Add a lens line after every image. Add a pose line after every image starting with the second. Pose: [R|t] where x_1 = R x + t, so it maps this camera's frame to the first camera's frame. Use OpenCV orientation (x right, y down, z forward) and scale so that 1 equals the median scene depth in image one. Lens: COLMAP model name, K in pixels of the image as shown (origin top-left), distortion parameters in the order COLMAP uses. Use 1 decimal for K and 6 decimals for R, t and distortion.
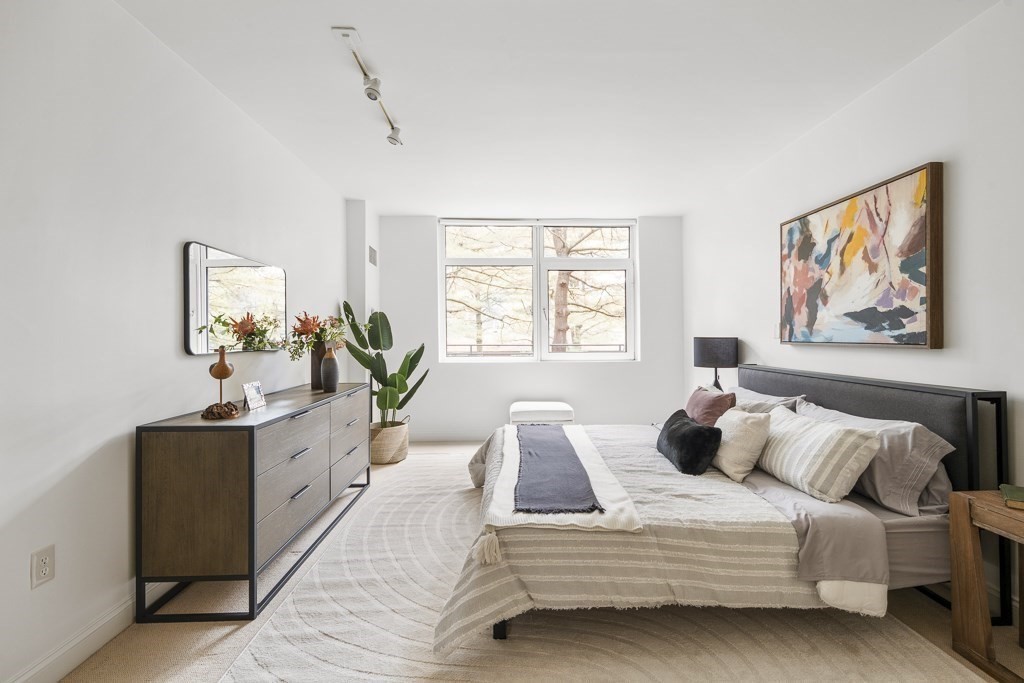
lens RADIAL K [[458.8, 0, 517.8], [0, 458.8, 335.3], [0, 0, 1]] dist [0.000137, -0.000252]
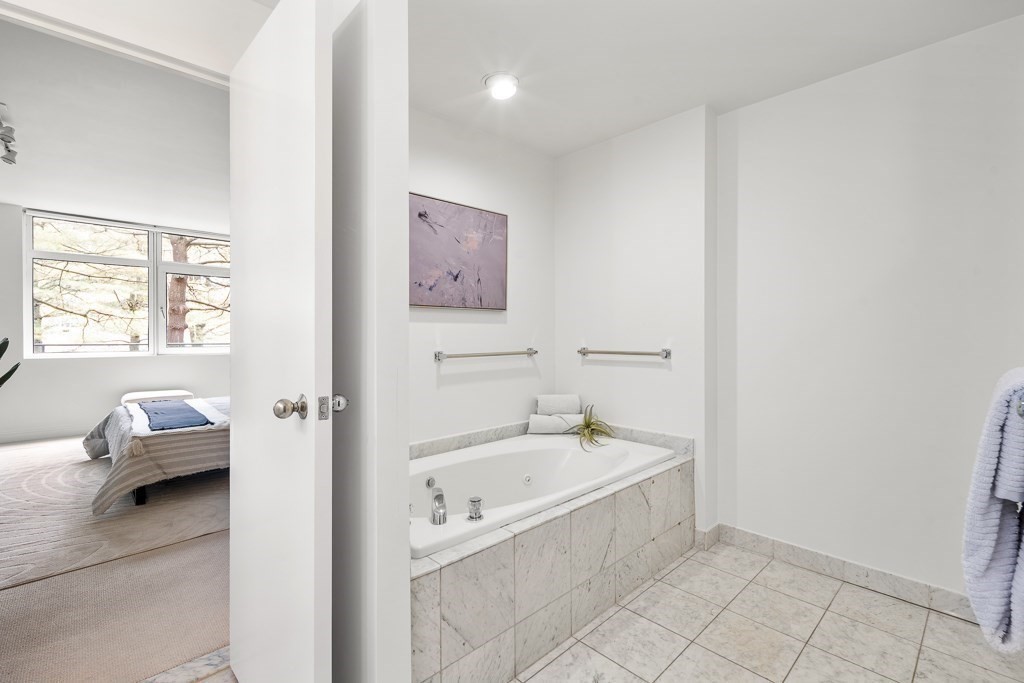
lens RADIAL K [[458.8, 0, 516.3], [0, 458.8, 335.5], [0, 0, 1]] dist [0.000137, -0.000252]
pose [[0.742123, 0.005979, 0.670237, -0.050273], [-0.003747, 0.999982, -0.004772, 0.011469], [-0.670253, 0.001030, 0.742132, -0.402209]]
